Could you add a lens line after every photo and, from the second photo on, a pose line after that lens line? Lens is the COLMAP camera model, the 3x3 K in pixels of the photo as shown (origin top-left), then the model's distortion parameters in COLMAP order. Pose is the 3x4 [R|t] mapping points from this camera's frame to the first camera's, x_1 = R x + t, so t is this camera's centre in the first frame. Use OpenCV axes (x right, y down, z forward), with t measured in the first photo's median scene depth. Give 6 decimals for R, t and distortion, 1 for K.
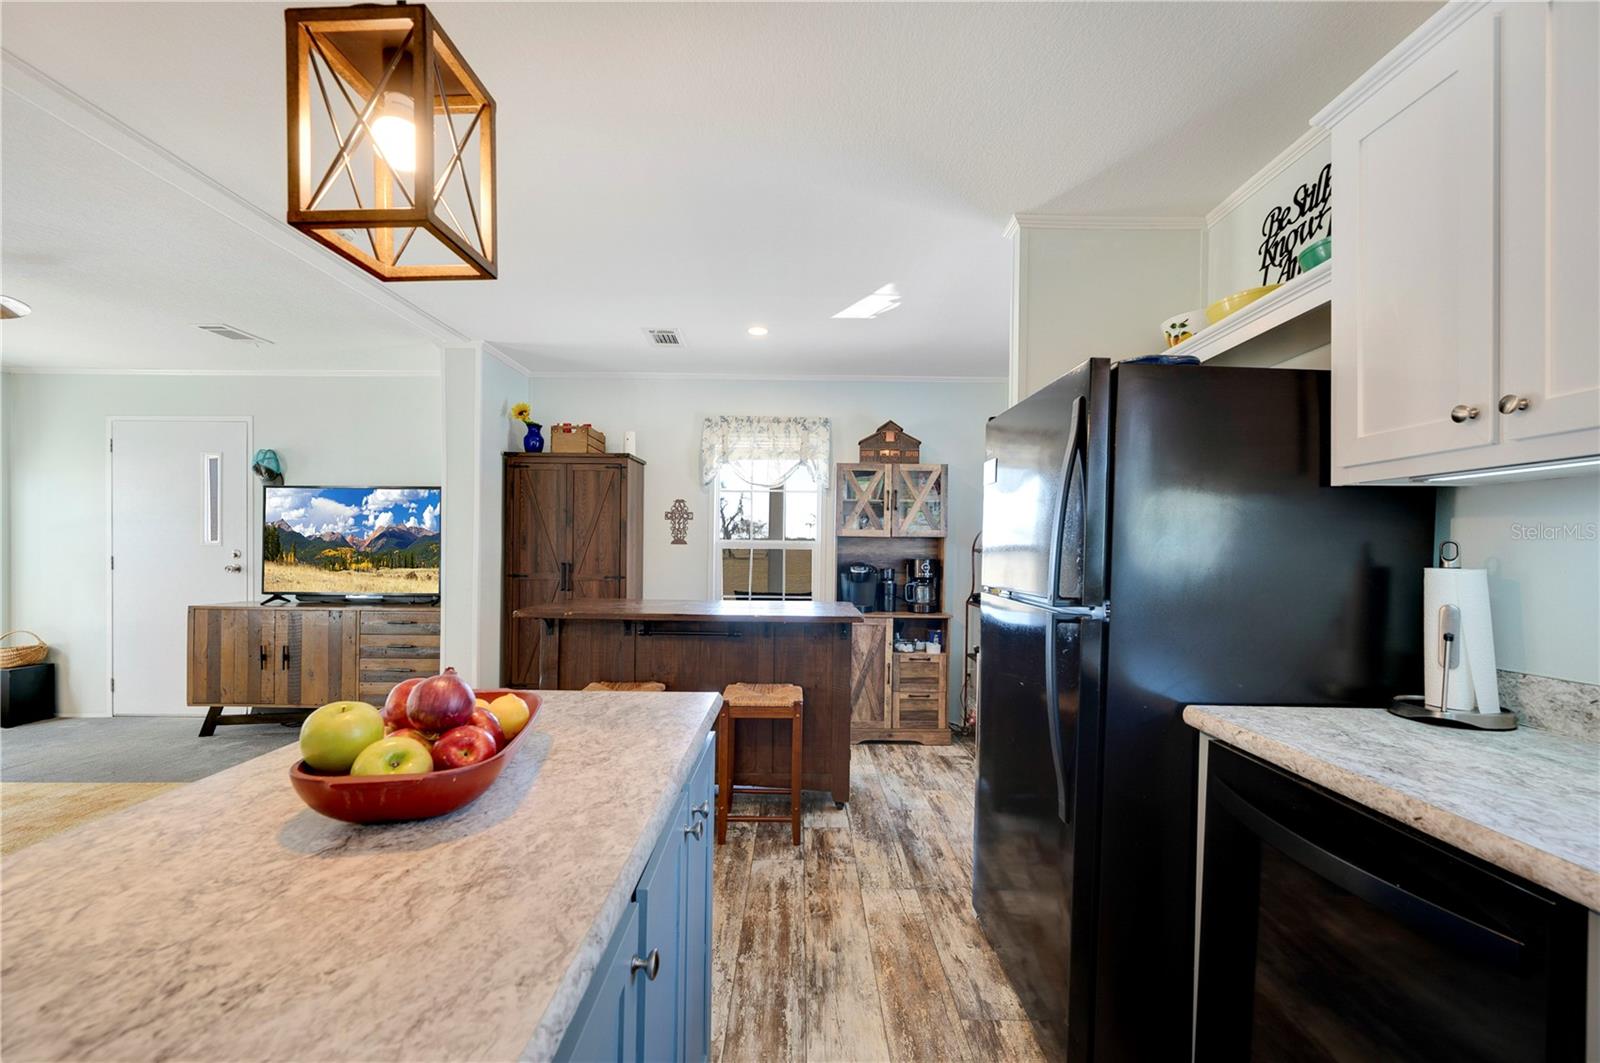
lens RADIAL K [[651.5, 0, 789.7], [0, 651.5, 548.9], [0, 0, 1]] dist [-0.001865, -0.002425]
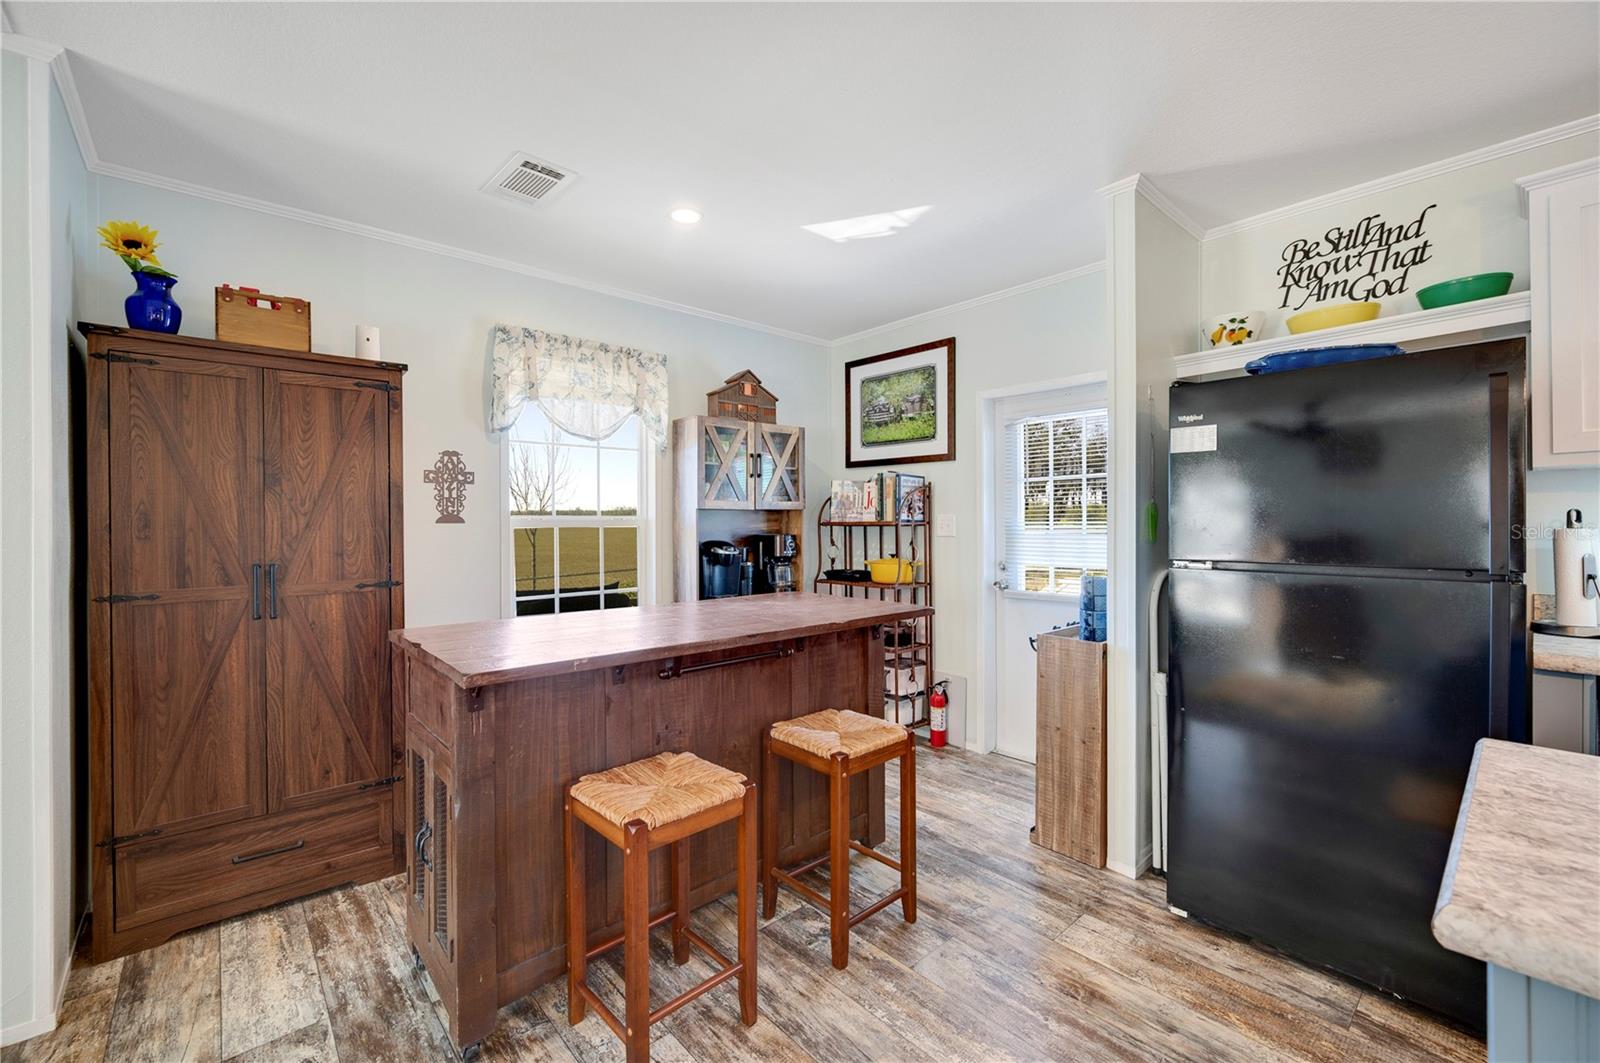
lens RADIAL K [[651.5, 0, 793.0], [0, 651.5, 524.7], [0, 0, 1]] dist [-0.001865, -0.002425]
pose [[0.739911, -0.021481, 0.672361, -0.523922], [0.016838, 0.999768, 0.013411, -0.012157], [-0.672494, 0.001399, 0.740102, 0.481225]]
